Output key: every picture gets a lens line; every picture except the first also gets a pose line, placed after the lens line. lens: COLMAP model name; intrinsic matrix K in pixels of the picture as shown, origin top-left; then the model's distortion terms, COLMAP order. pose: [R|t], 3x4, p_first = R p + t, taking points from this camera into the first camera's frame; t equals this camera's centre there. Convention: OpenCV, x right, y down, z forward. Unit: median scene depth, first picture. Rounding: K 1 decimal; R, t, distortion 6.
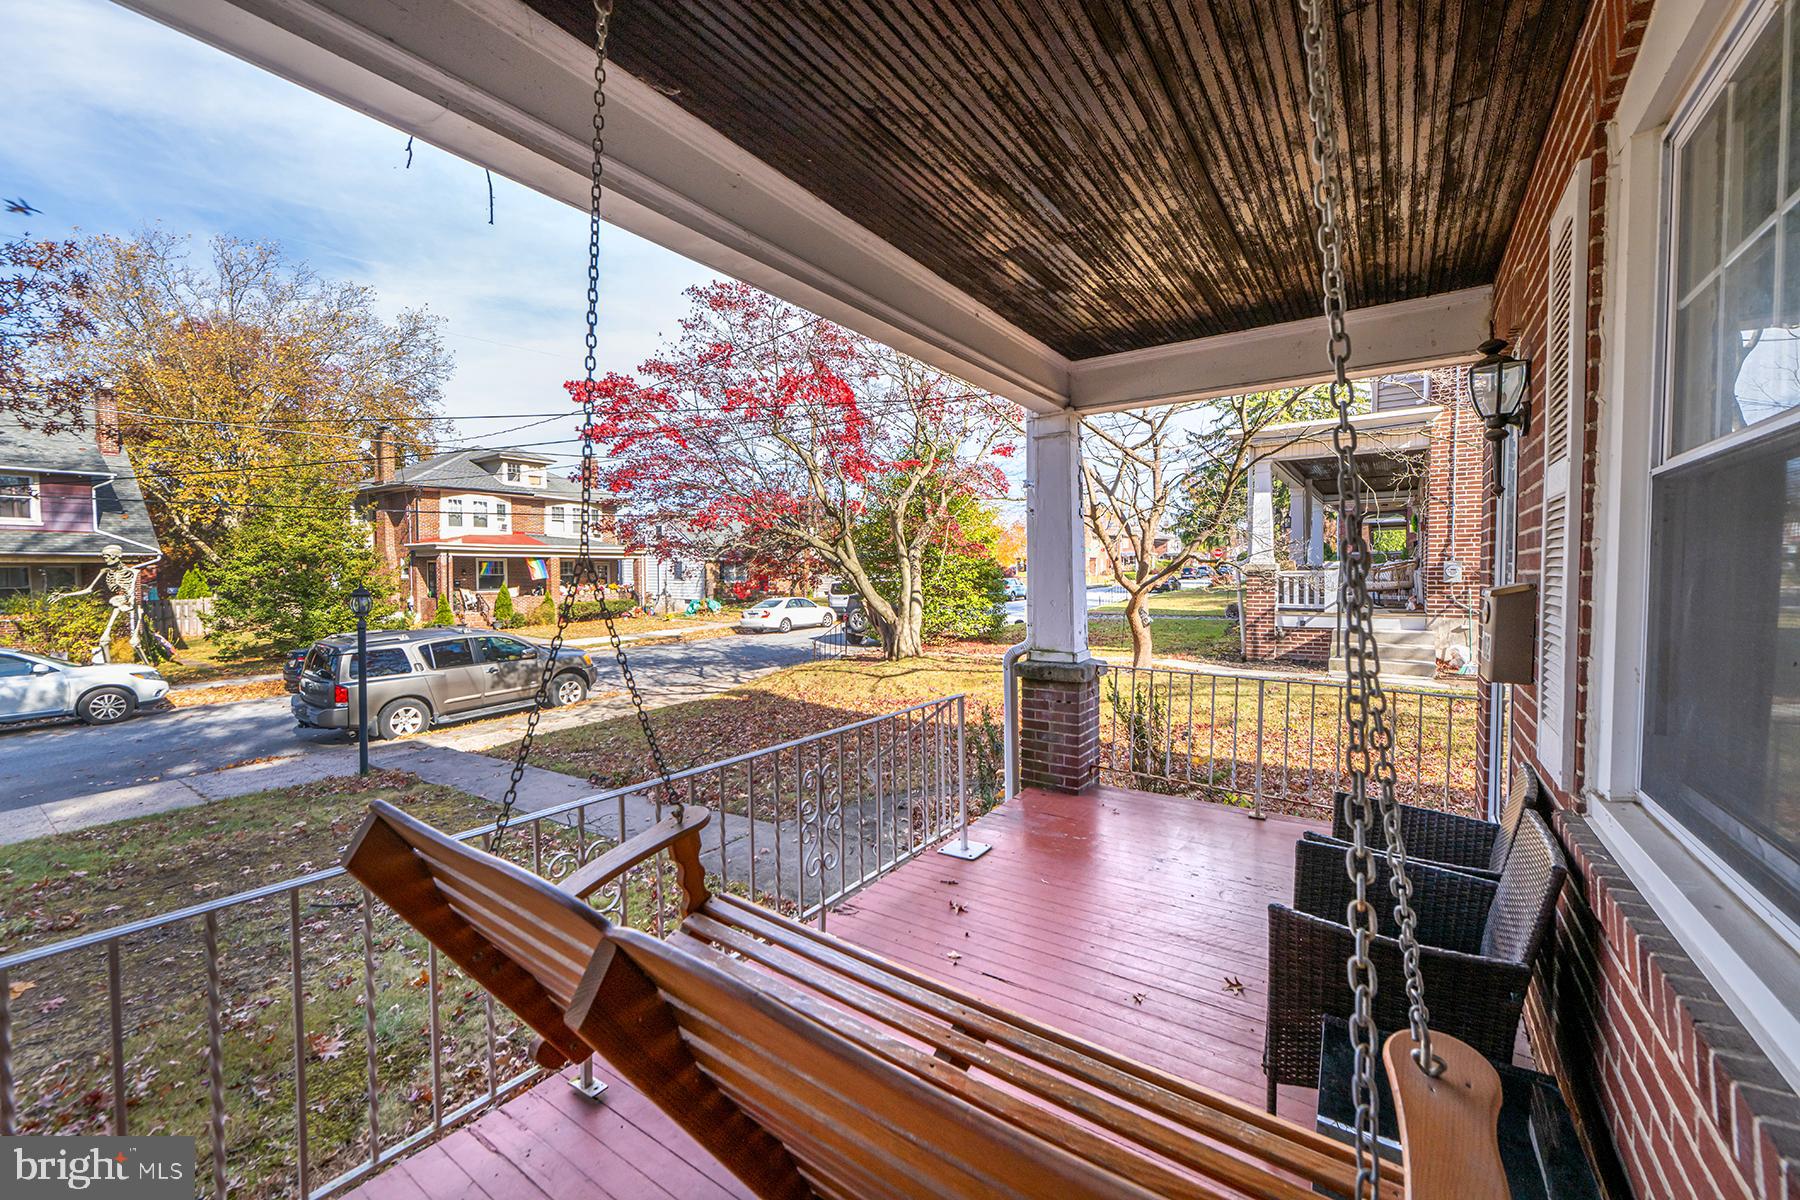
lens RADIAL K [[708.6, 0, 896.4], [0, 708.6, 597.2], [0, 0, 1]] dist [-0.000598, 0.000124]
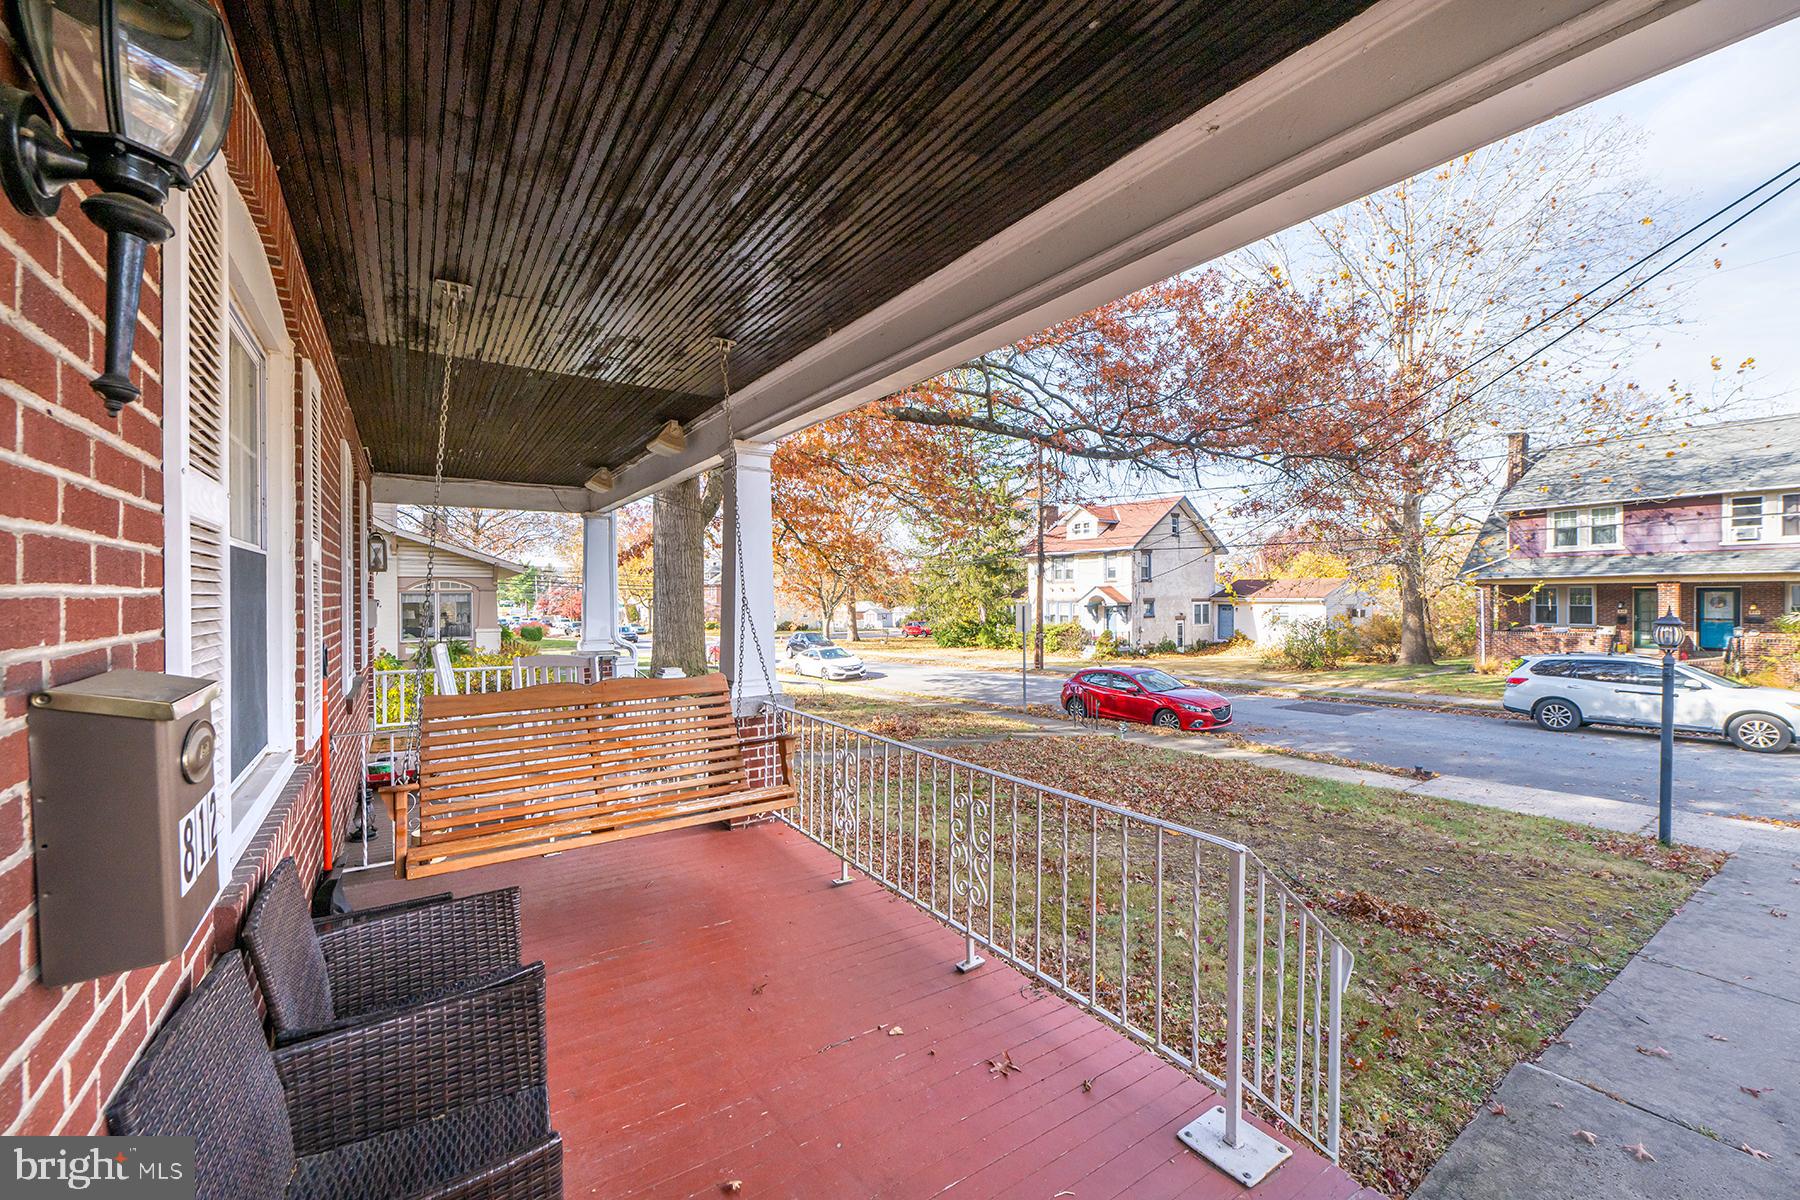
lens RADIAL K [[708.6, 0, 894.9], [0, 708.6, 601.8], [0, 0, 1]] dist [-0.000598, 0.000124]
pose [[-0.349589, 0.014727, -0.936787, 0.454674], [-0.029913, 0.999191, 0.026871, -0.034306], [0.936425, 0.037416, -0.348866, 0.636093]]
